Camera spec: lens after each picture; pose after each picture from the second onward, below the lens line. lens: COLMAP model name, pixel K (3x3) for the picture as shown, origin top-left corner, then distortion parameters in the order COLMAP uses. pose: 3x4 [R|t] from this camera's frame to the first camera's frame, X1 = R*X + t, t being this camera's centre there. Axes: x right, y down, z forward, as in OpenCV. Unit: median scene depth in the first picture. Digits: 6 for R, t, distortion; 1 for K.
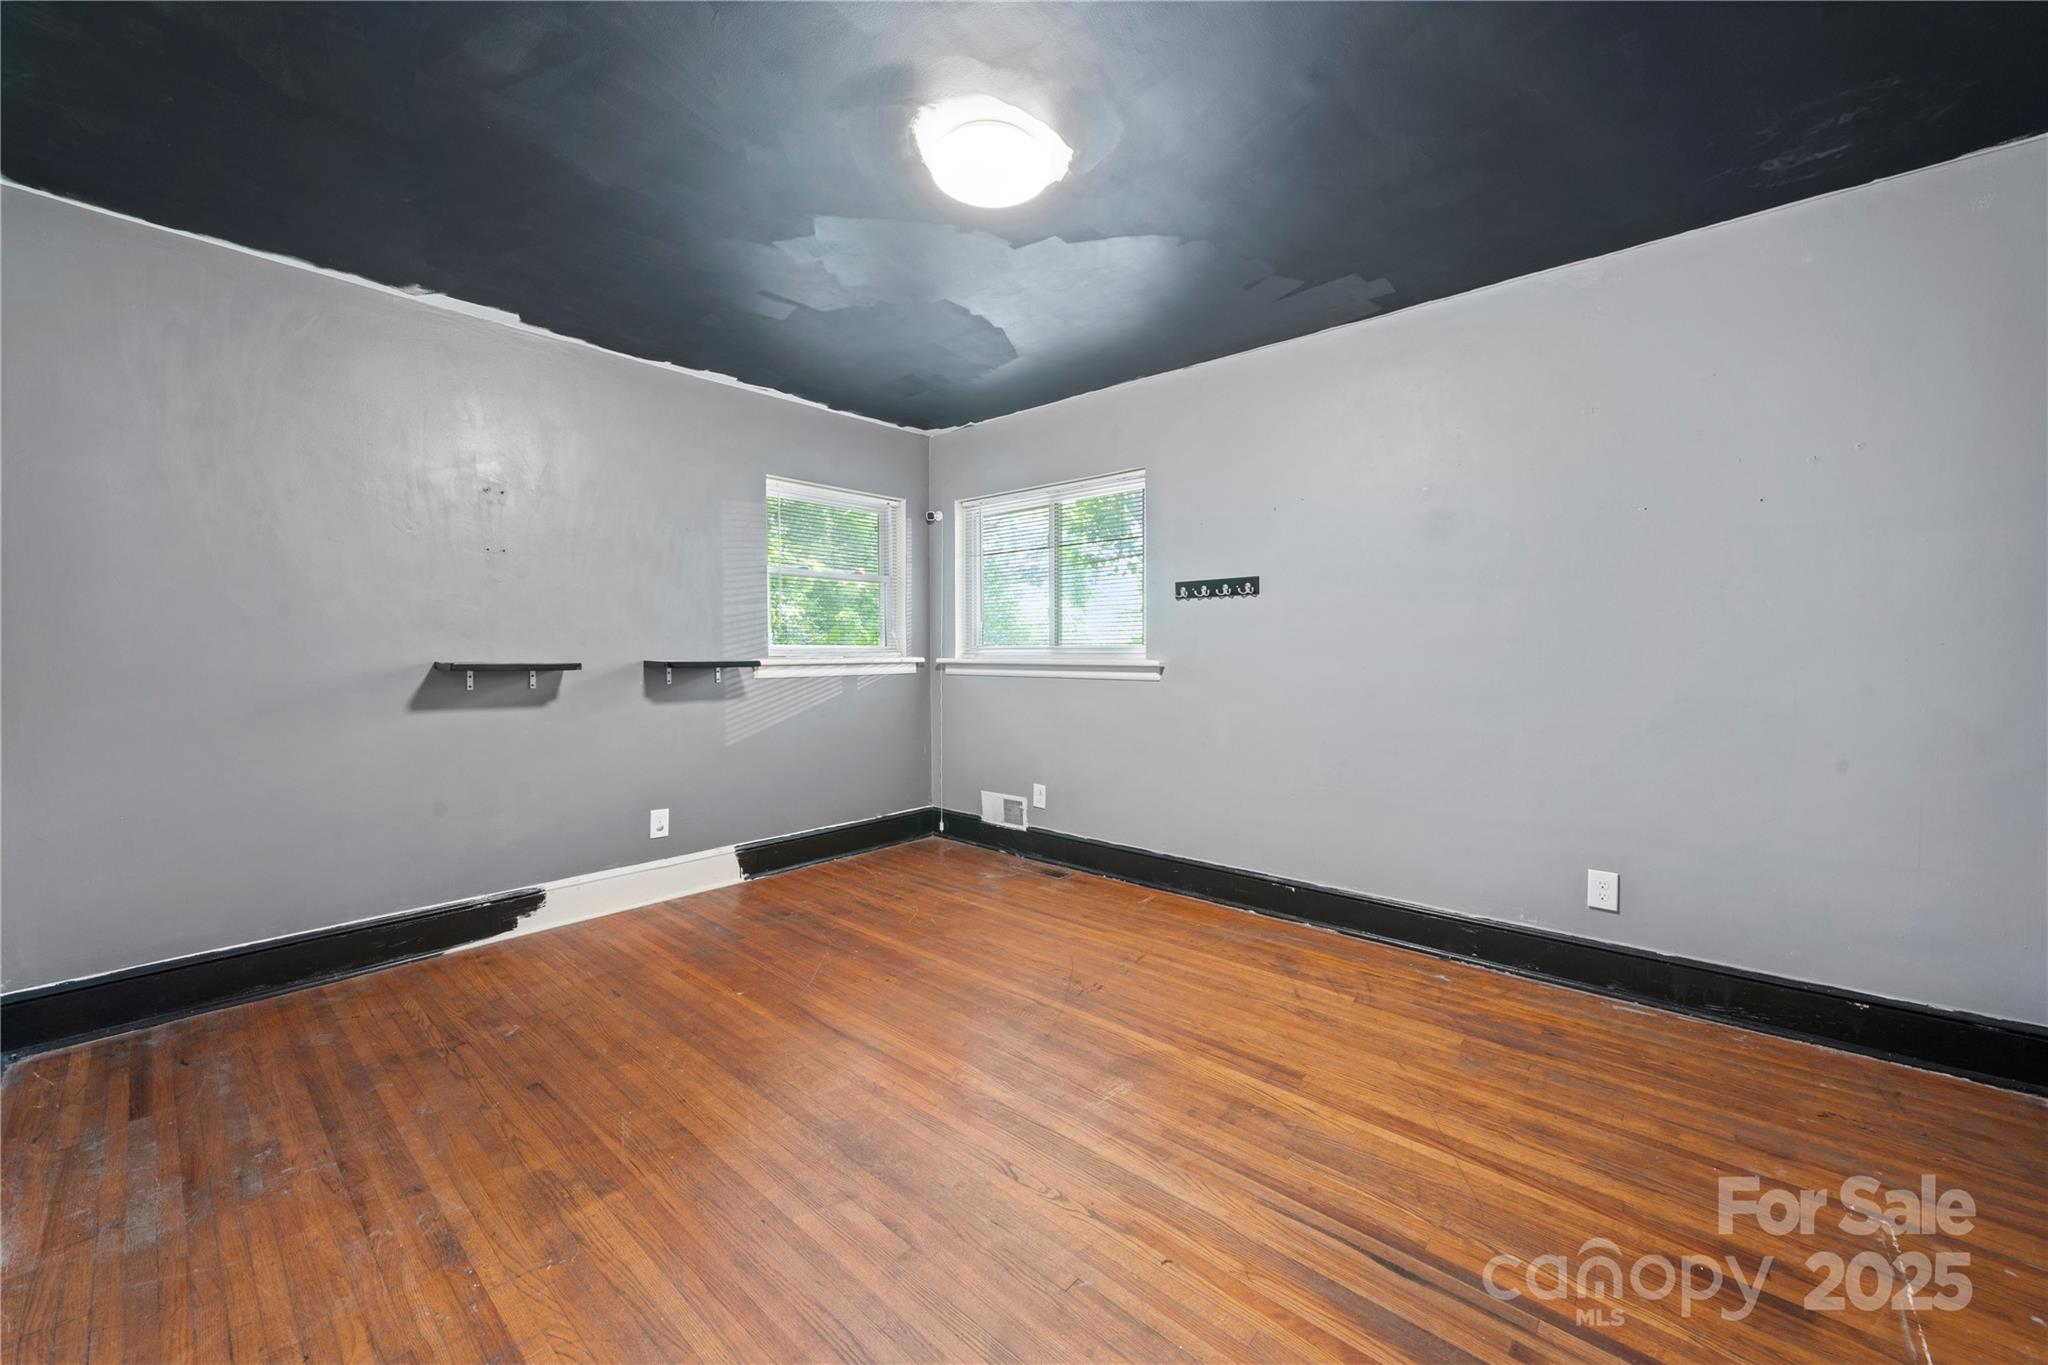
lens RADIAL K [[753.0, 0, 1054.4], [0, 753.0, 676.1], [0, 0, 1]] dist [-0.000914, -0.000077]
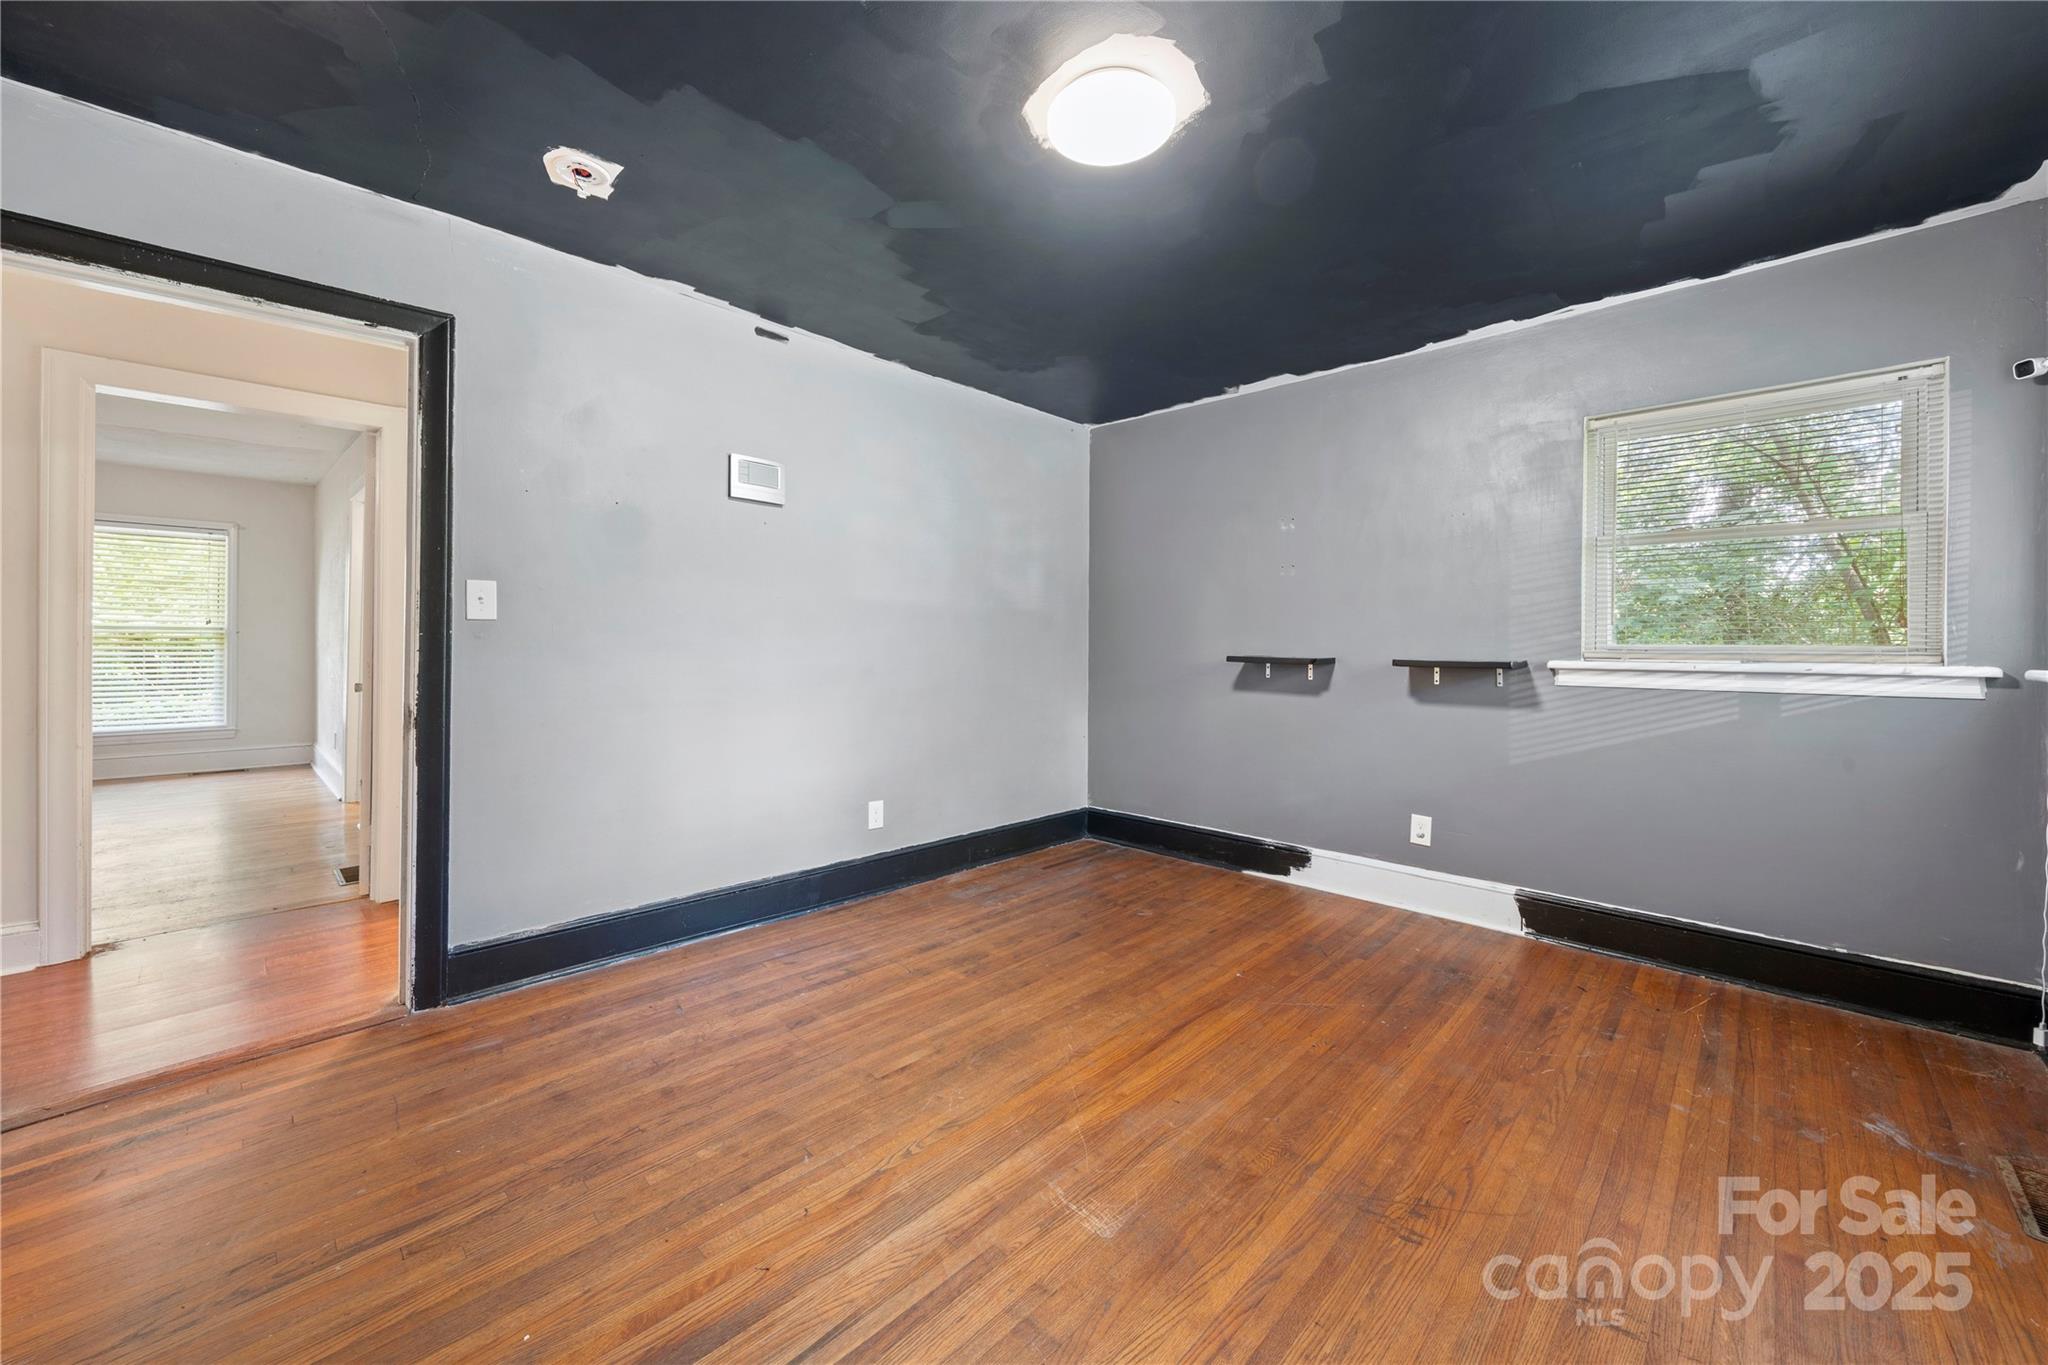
lens RADIAL K [[797.7, 0, 1019.2], [0, 797.7, 658.5], [0, 0, 1]] dist [-0.001542, 0.000005]
pose [[-0.072096, 0.014452, -0.997293, 0.616908], [-0.043992, 0.998876, 0.017655, -0.019221], [0.996427, 0.045146, -0.071379, 0.668406]]
